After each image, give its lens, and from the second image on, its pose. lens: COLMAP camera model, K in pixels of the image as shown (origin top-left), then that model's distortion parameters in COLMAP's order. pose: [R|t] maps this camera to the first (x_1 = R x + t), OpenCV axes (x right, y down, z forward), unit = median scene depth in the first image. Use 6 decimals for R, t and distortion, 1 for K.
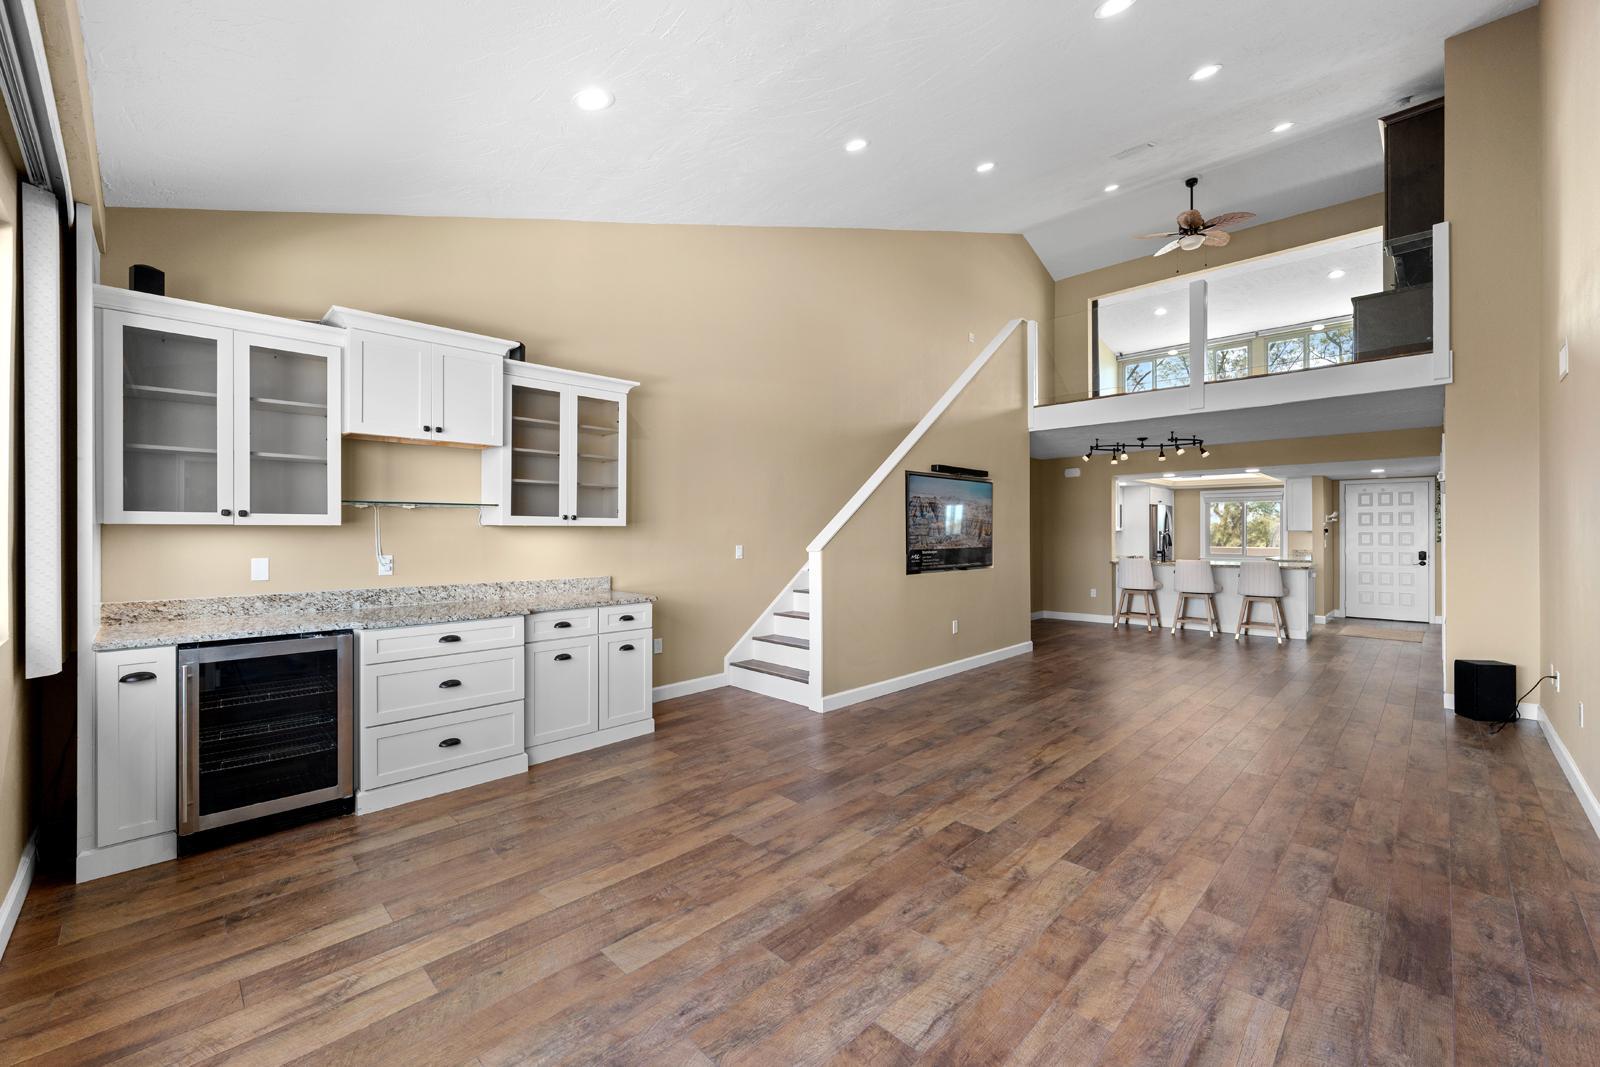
lens RADIAL K [[646.8, 0, 800.0], [0, 646.8, 531.4], [0, 0, 1]] dist [-0.001684, -0.000108]
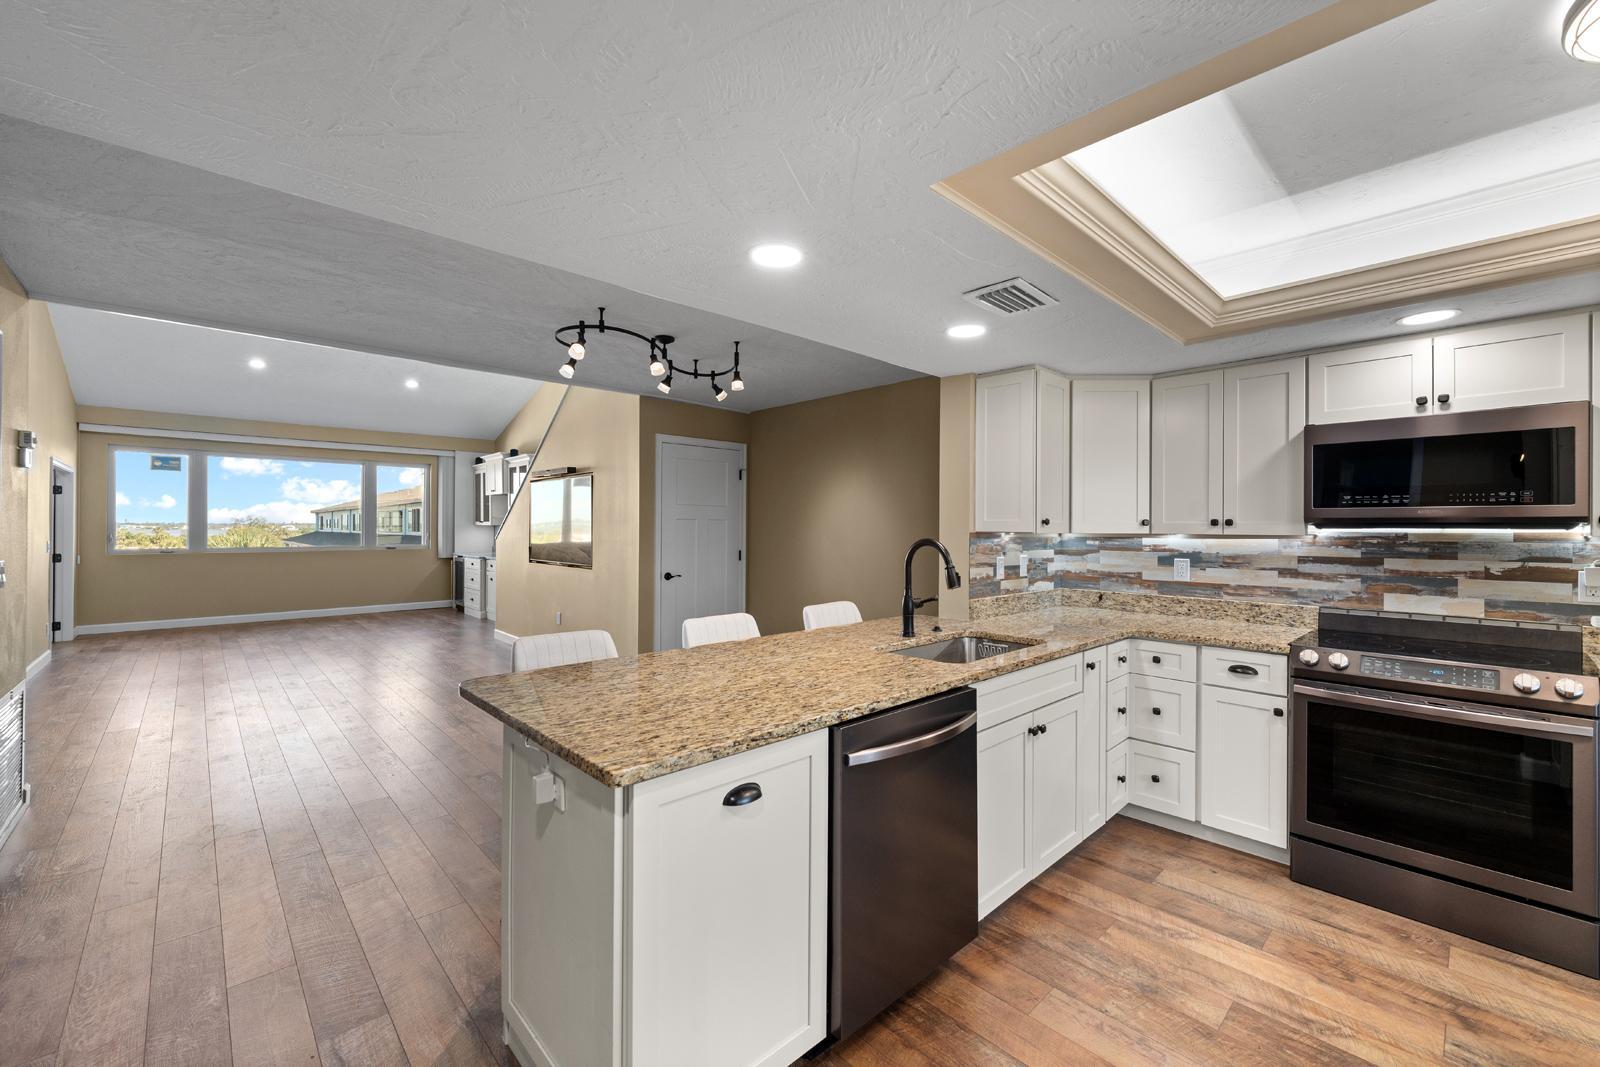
lens RADIAL K [[646.8, 0, 806.2], [0, 646.8, 527.8], [0, 0, 1]] dist [-0.001684, -0.000108]
pose [[-0.026595, 0.001055, -0.999646, 1.924303], [-0.005524, 0.999984, 0.001202, -0.011036], [0.999631, 0.005554, -0.026589, 2.107679]]
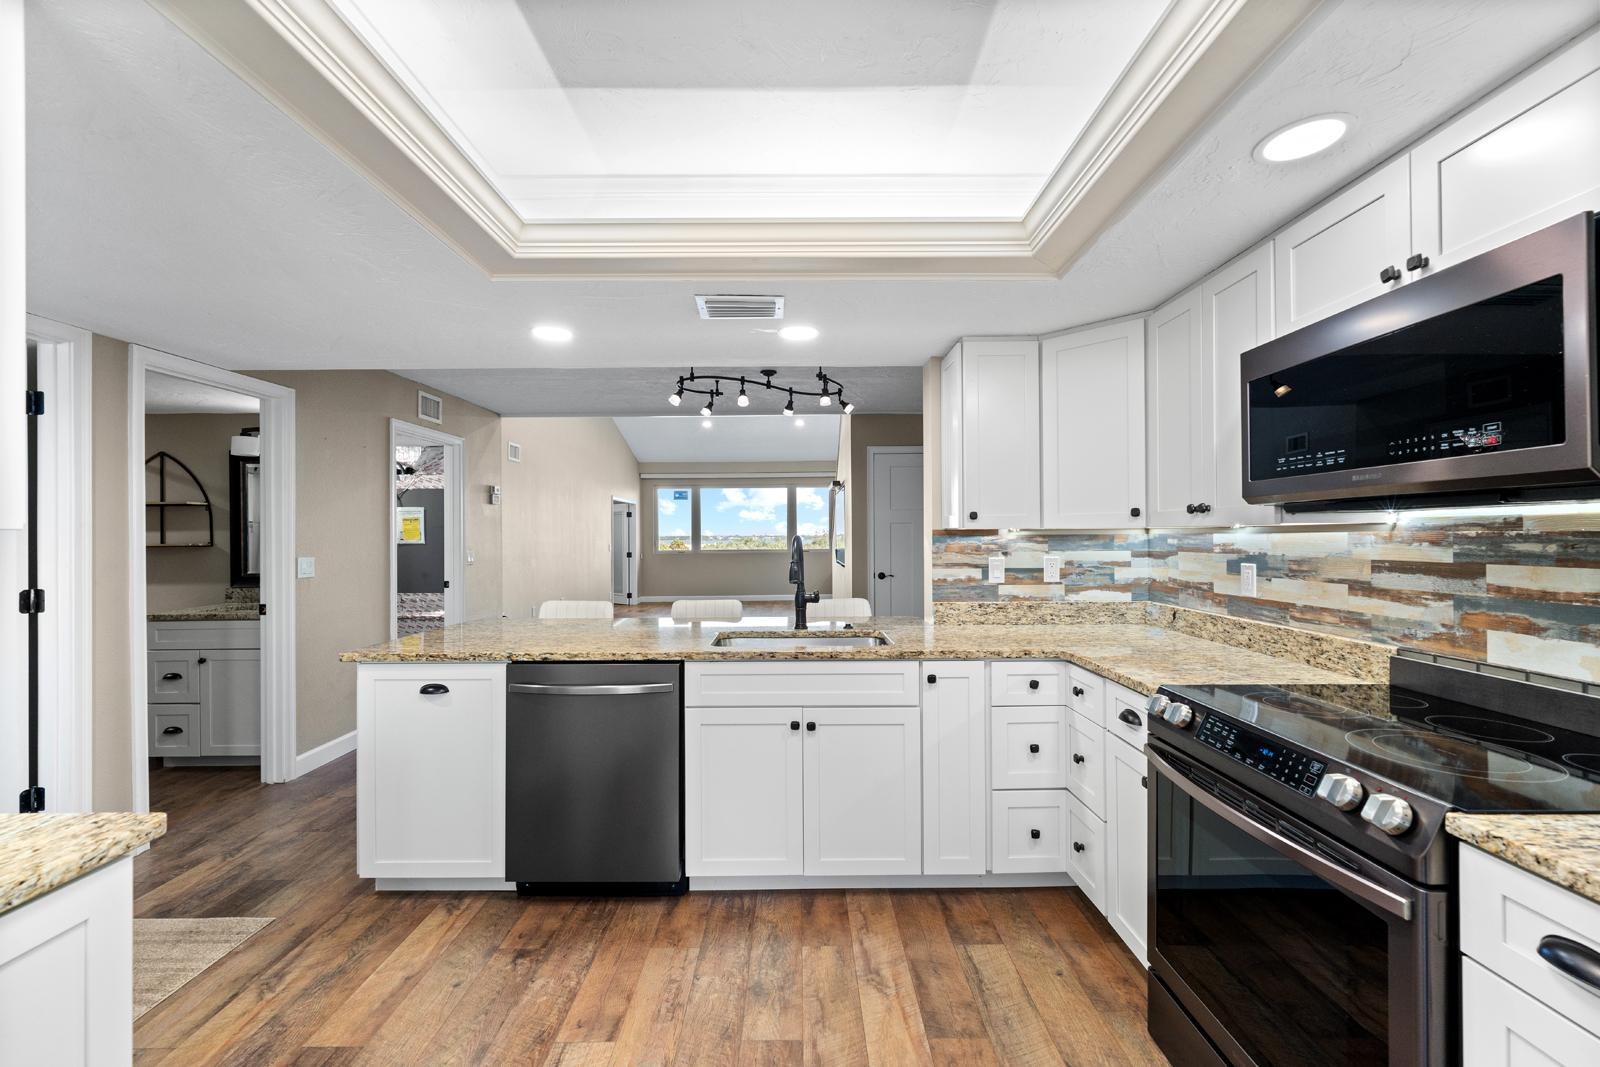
lens RADIAL K [[646.8, 0, 803.0], [0, 646.8, 534.7], [0, 0, 1]] dist [-0.001684, -0.000108]
pose [[-0.706742, 0.004736, -0.707455, 1.744896], [0.007495, 0.999972, -0.000793, -0.000107], [0.707431, -0.005863, -0.706758, 2.714055]]
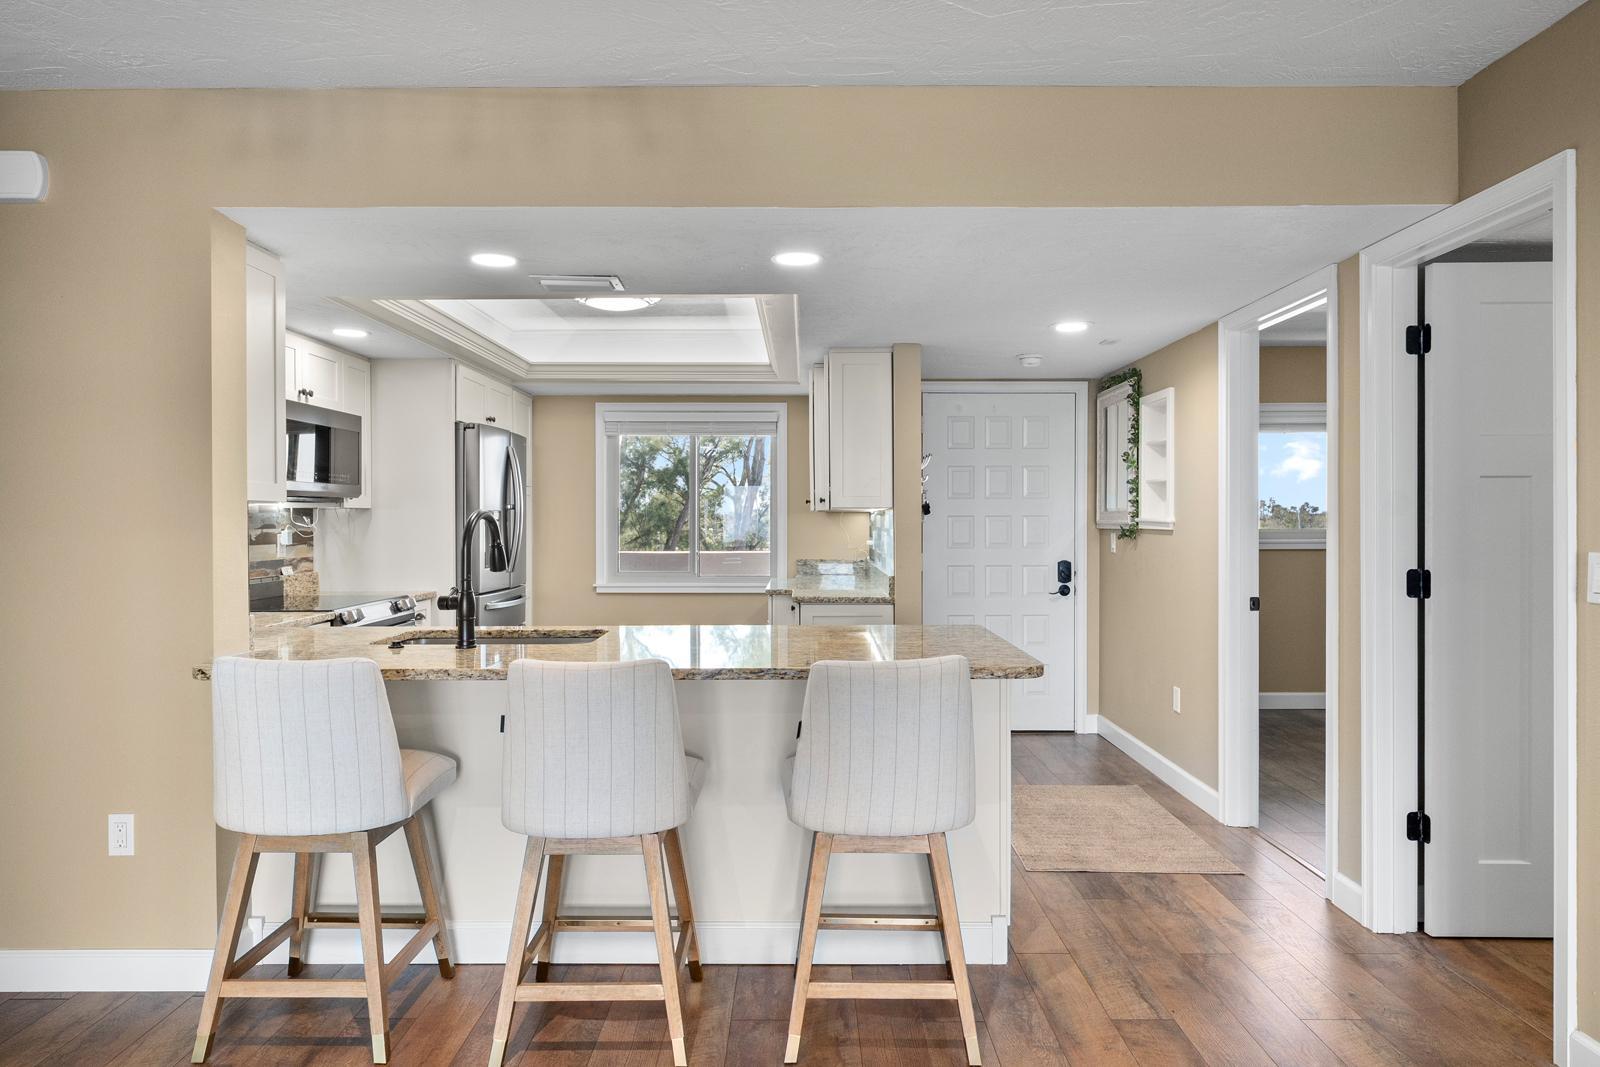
lens RADIAL K [[972.7, 0, 797.6], [0, 972.7, 526.8], [0, 0, 1]] dist [-0.004694, -0.000510]
pose [[0.715902, -0.007092, 0.698164, 0.902104], [0.000184, 0.999950, 0.009970, 0.005549], [-0.698200, -0.007009, 0.715868, 1.501376]]
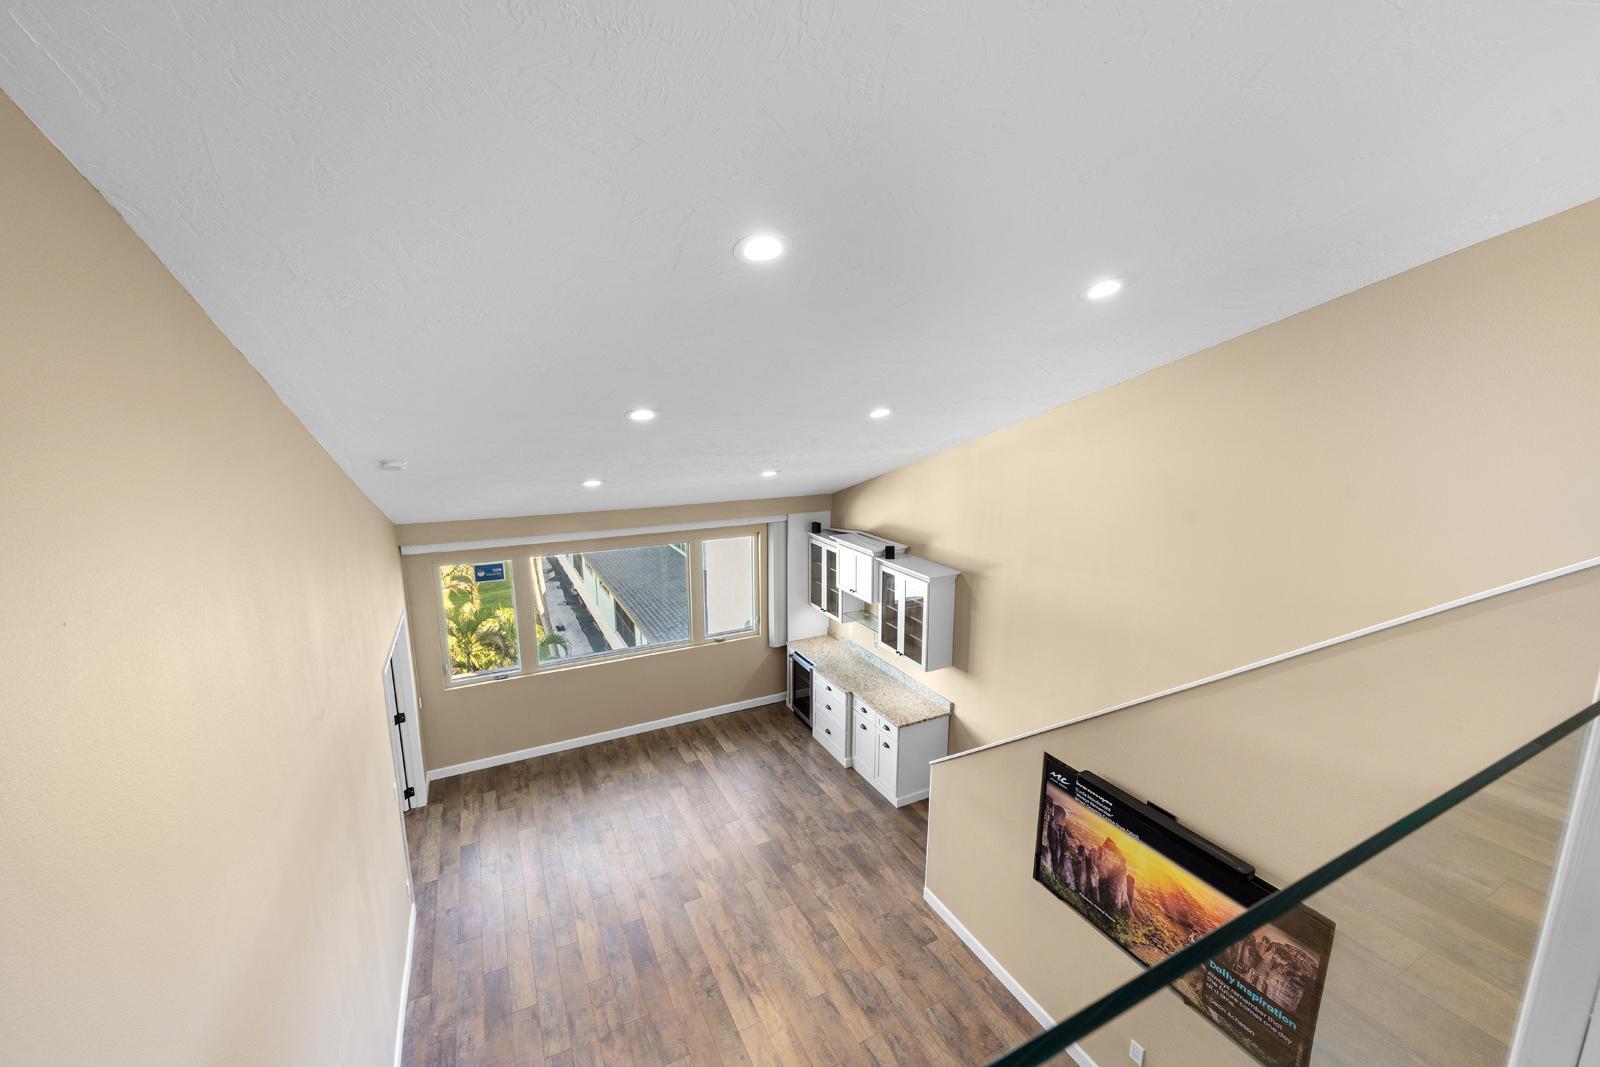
lens RADIAL K [[646.8, 0, 796.1], [0, 646.8, 532.7], [0, 0, 1]] dist [-0.001684, -0.000108]
pose [[-0.326631, 0.181147, -0.927630, 1.181452], [0.002273, 0.981609, 0.190887, -0.633902], [0.945149, 0.060241, -0.321036, 1.278945]]
